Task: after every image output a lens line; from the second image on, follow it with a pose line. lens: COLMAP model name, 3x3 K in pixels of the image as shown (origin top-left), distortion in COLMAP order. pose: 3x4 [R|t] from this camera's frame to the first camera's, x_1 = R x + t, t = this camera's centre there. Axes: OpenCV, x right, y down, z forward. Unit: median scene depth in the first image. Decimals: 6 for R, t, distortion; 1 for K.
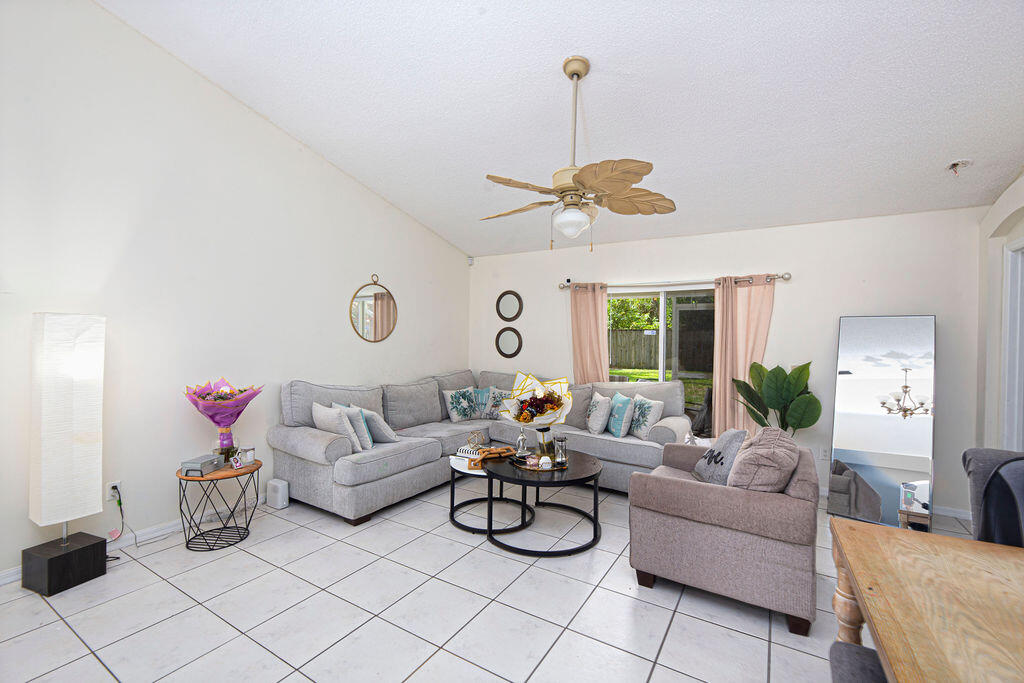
lens RADIAL K [[437.6, 0, 493.3], [0, 437.6, 343.9], [0, 0, 1]] dist [-0.000922, -0.000108]
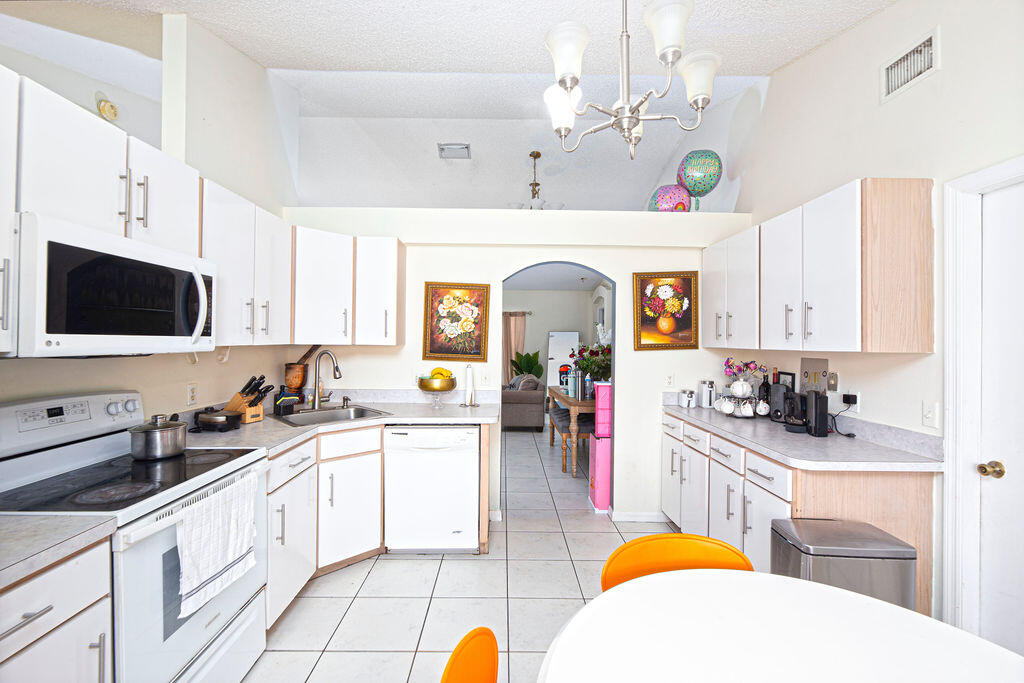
lens RADIAL K [[441.7, 0, 507.3], [0, 441.7, 336.9], [0, 0, 1]] dist [-0.000685, -0.000213]
pose [[0.838576, -0.005829, 0.544753, -0.639190], [0.018350, 0.999678, -0.017551, 0.006709], [-0.544475, 0.024714, 0.838413, -0.806632]]
